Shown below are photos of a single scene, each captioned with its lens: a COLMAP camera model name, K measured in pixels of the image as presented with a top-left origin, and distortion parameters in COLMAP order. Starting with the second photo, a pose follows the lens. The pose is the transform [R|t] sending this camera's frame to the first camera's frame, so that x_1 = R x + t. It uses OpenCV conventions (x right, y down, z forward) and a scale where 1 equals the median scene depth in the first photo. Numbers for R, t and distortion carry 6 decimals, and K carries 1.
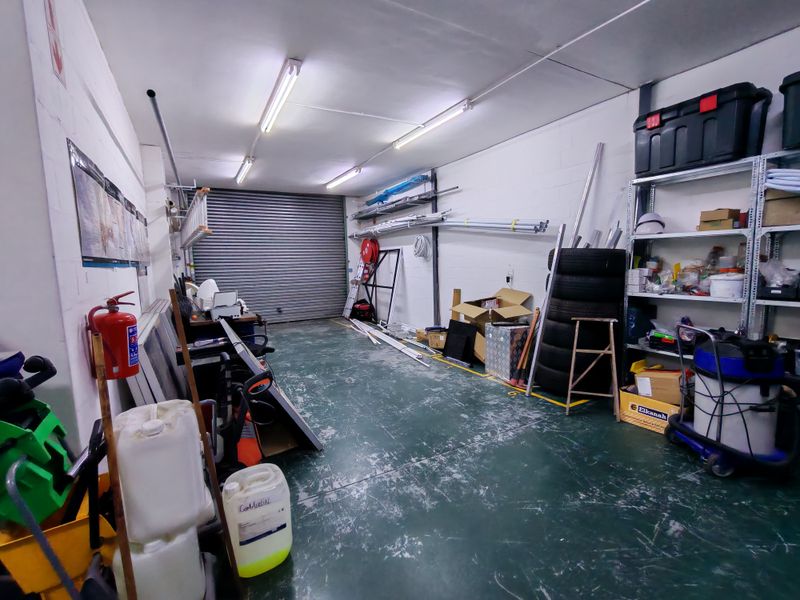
lens RADIAL K [[369.5, 0, 401.3], [0, 369.5, 303.6], [0, 0, 1]] dist [-0.002012, -0.000186]
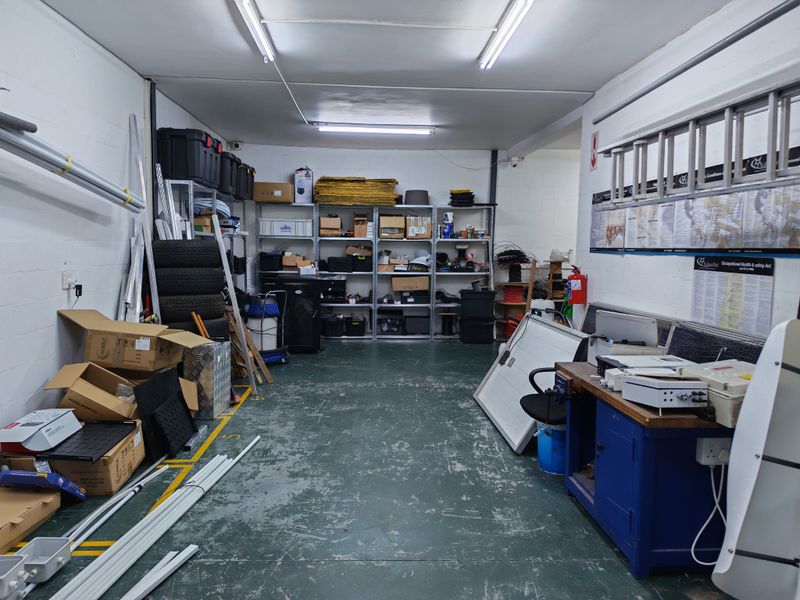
lens RADIAL K [[607.2, 0, 397.3], [0, 607.2, 295.9], [0, 0, 1]] dist [0.106301, -0.146137]
pose [[-0.893461, -0.021938, 0.448605, -0.644016], [0.061405, 0.983461, 0.170391, -0.231658], [-0.444924, 0.179784, -0.877337, 2.043761]]
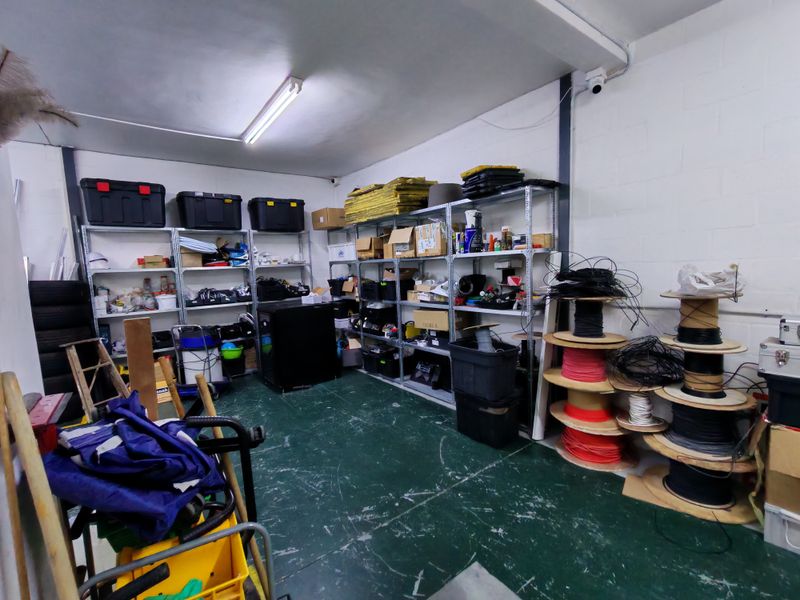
lens RADIAL K [[369.5, 0, 401.3], [0, 369.5, 303.6], [0, 0, 1]] dist [-0.002012, -0.000186]
pose [[-0.120401, -0.074865, 0.989898, -0.626710], [0.153499, 0.983756, 0.093071, -0.024231], [-0.980786, 0.163155, -0.106954, 0.111296]]
